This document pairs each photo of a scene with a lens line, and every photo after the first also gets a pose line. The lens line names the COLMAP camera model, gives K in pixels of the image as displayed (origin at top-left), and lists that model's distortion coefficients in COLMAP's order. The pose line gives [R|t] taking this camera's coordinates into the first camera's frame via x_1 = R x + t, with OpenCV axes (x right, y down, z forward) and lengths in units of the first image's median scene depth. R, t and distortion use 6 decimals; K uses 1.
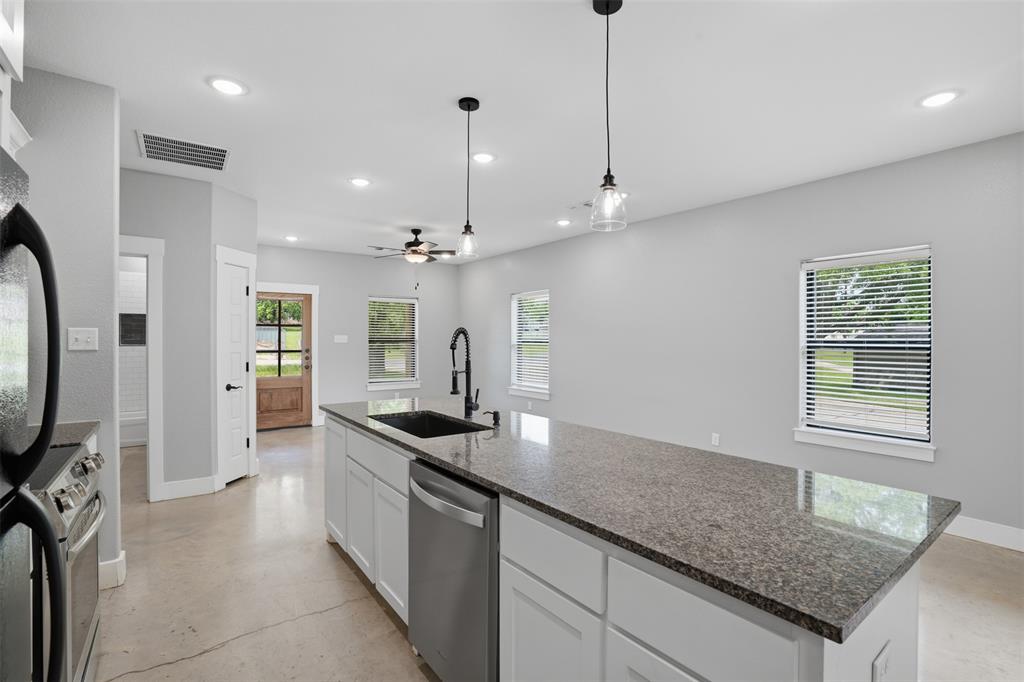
lens RADIAL K [[474.5, 0, 510.3], [0, 474.5, 338.9], [0, 0, 1]] dist [-0.035516, 0.002407]
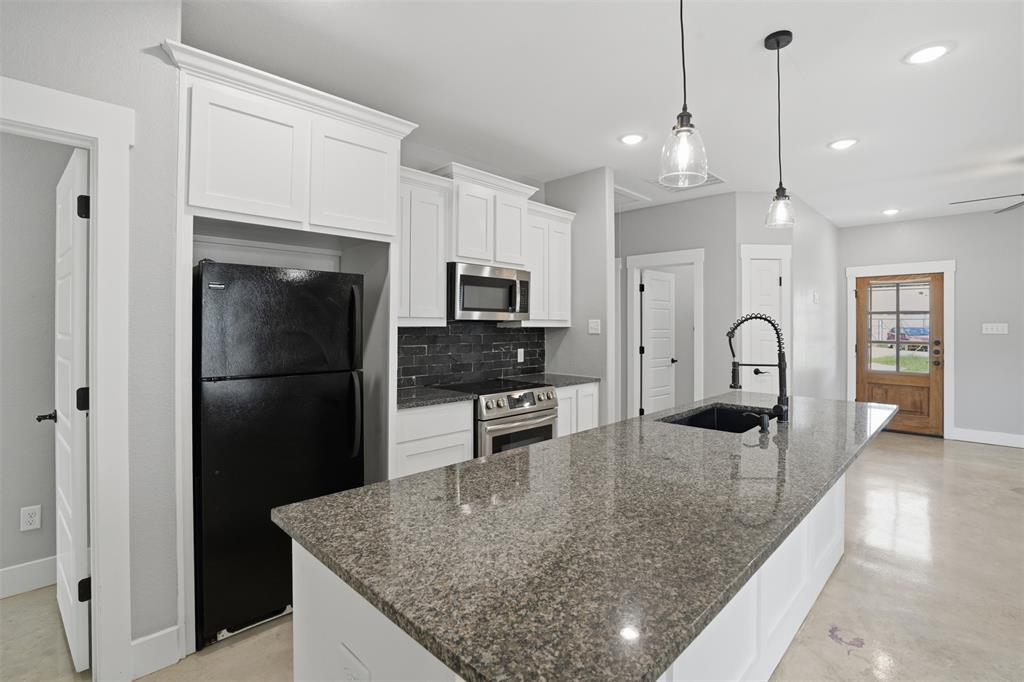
lens RADIAL K [[474.5, 0, 507.7], [0, 474.5, 318.3], [0, 0, 1]] dist [-0.035516, 0.002407]
pose [[0.145247, -0.014815, -0.989284, 1.149588], [-0.007273, 0.999845, -0.016041, 0.004886], [0.989369, 0.009525, 0.145117, 0.749566]]
